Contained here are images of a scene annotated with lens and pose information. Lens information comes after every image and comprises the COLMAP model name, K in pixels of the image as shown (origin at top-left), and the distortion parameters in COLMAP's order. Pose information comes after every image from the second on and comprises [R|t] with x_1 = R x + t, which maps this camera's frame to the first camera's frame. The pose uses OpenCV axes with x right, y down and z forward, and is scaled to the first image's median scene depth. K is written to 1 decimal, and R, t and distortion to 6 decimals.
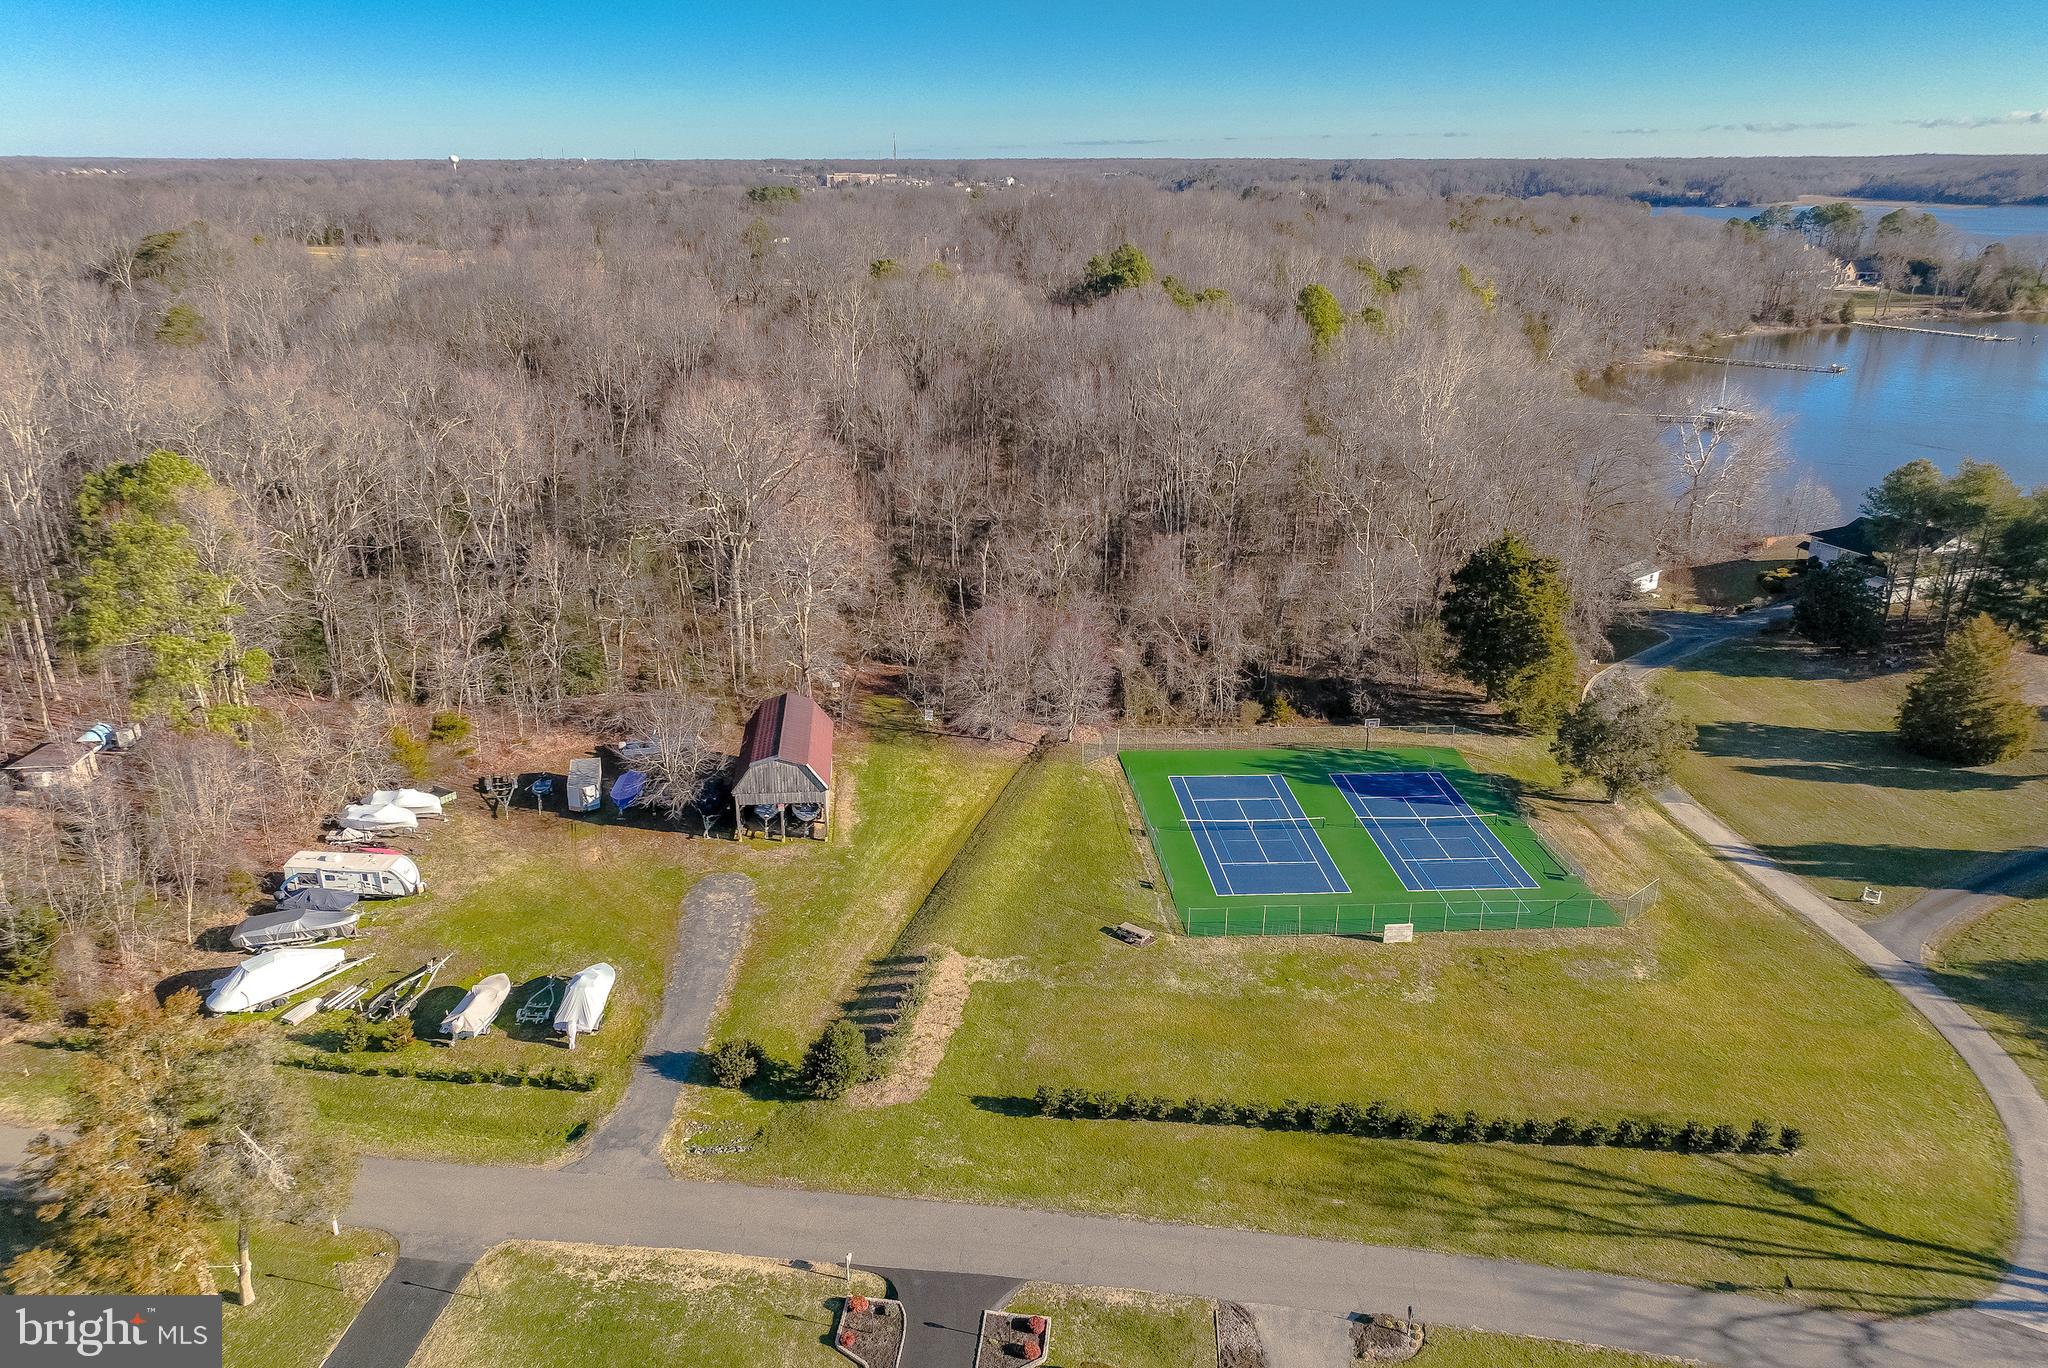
lens RADIAL K [[1348.4, 0, 1024.0], [0, 1348.4, 684.0], [0, 0, 1]] dist [0.009151, 0.003682]
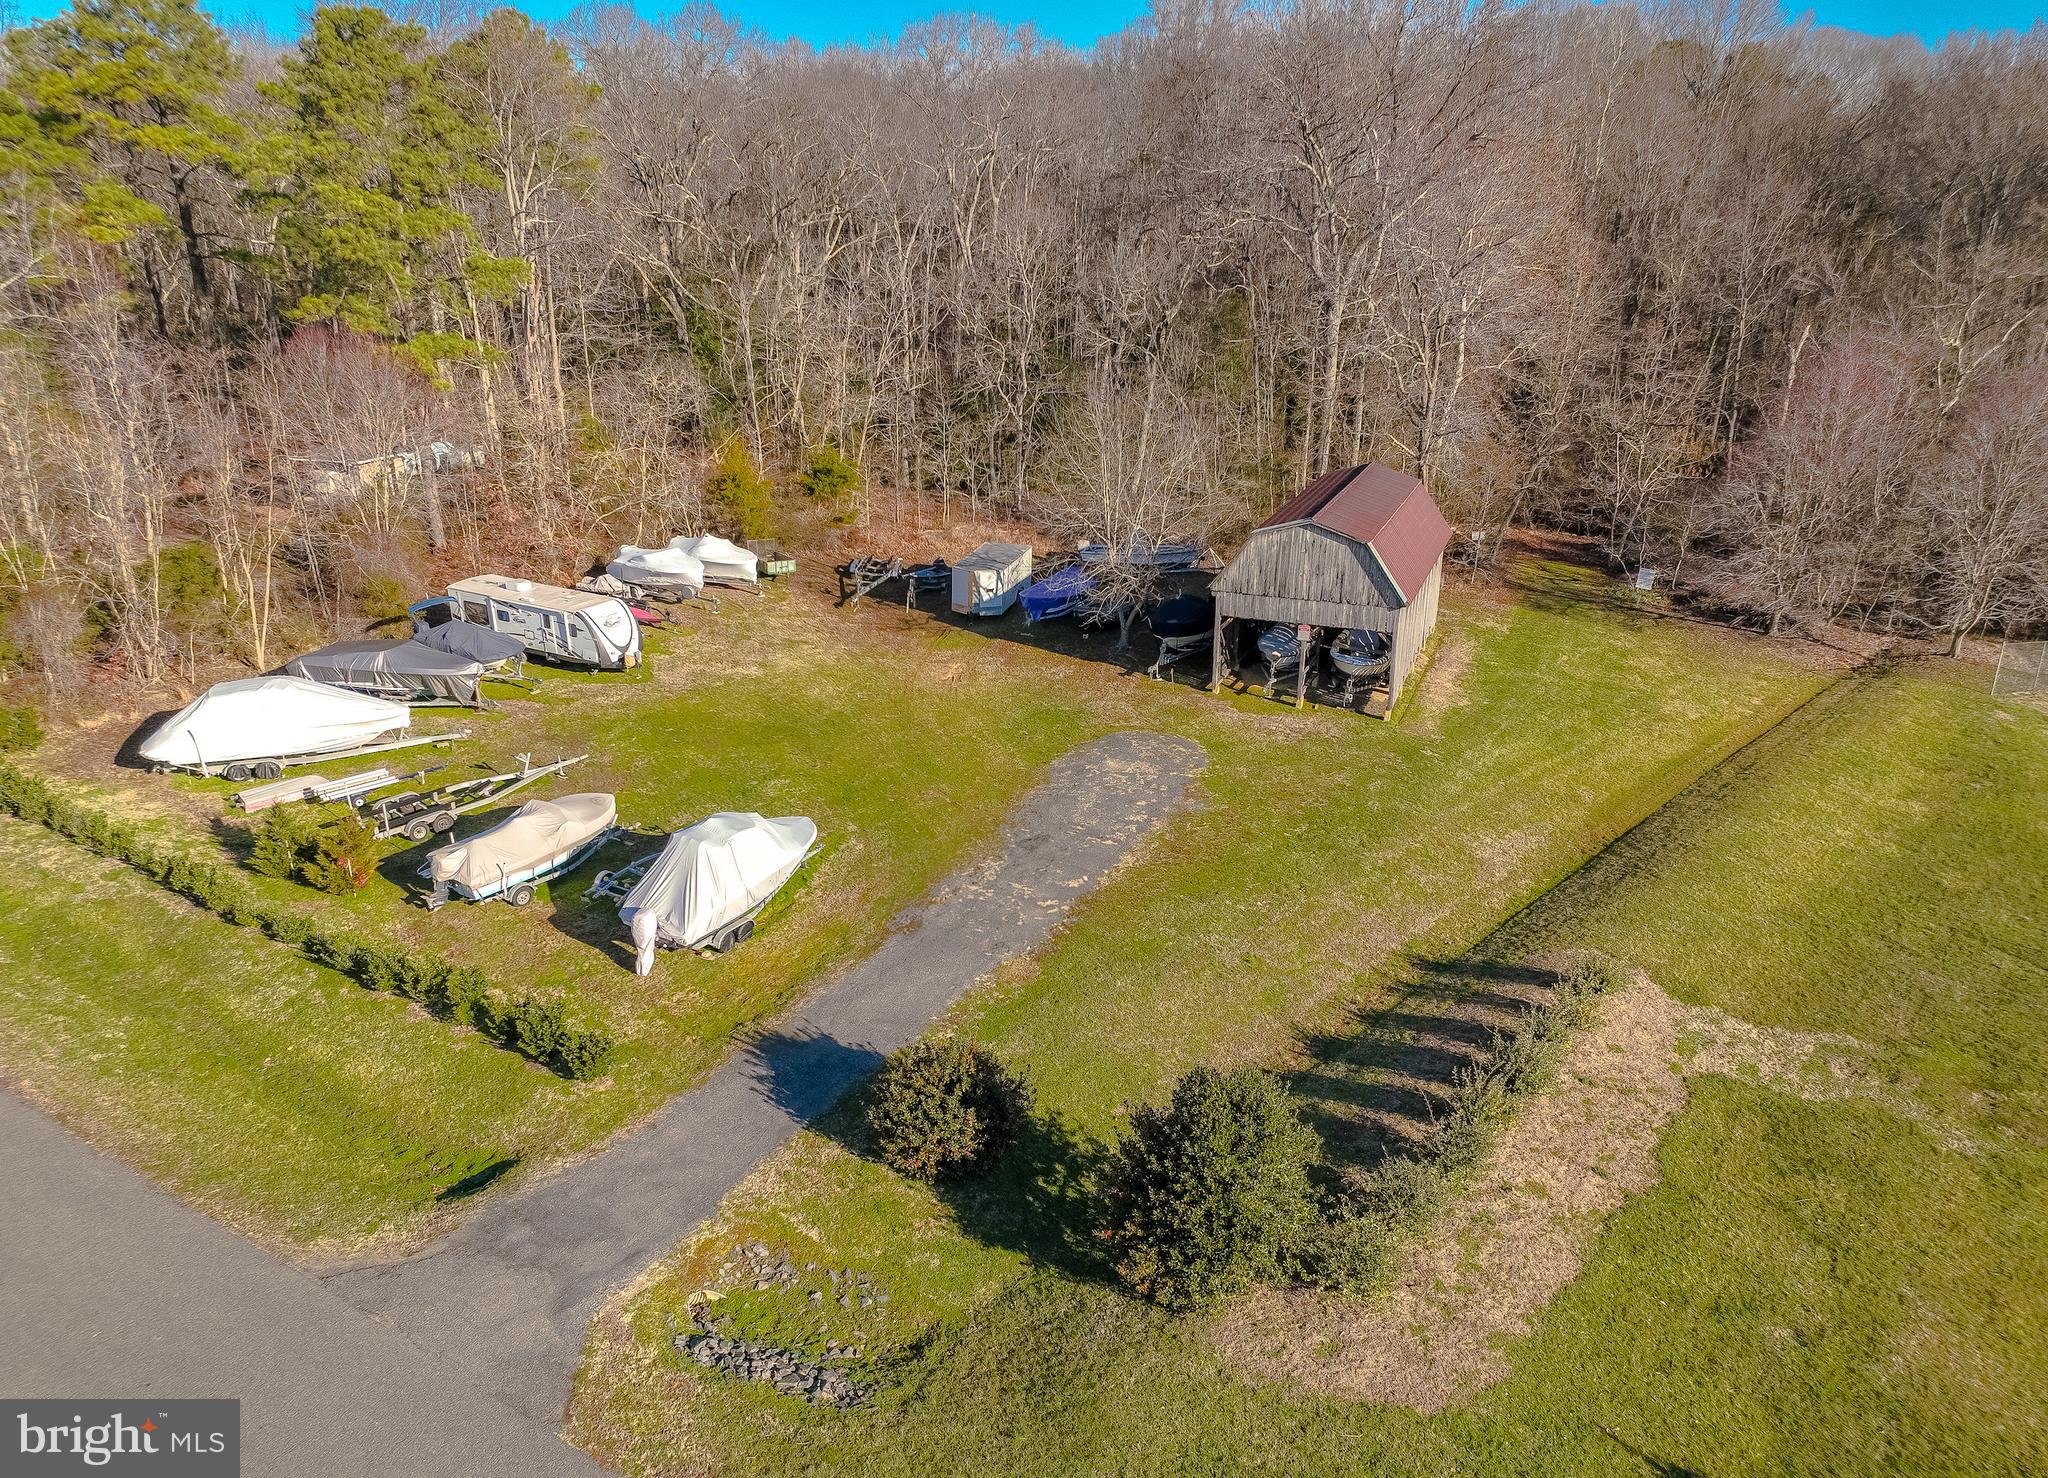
lens RADIAL K [[1474.1, 0, 1025.2], [0, 1474.1, 762.0], [0, 0, 1]] dist [0.005256, 0.002683]
pose [[0.888286, 0.162655, -0.429524, -0.037604], [-0.150494, 0.986640, 0.062396, 0.132282], [0.433935, 0.009215, 0.900897, 0.533317]]
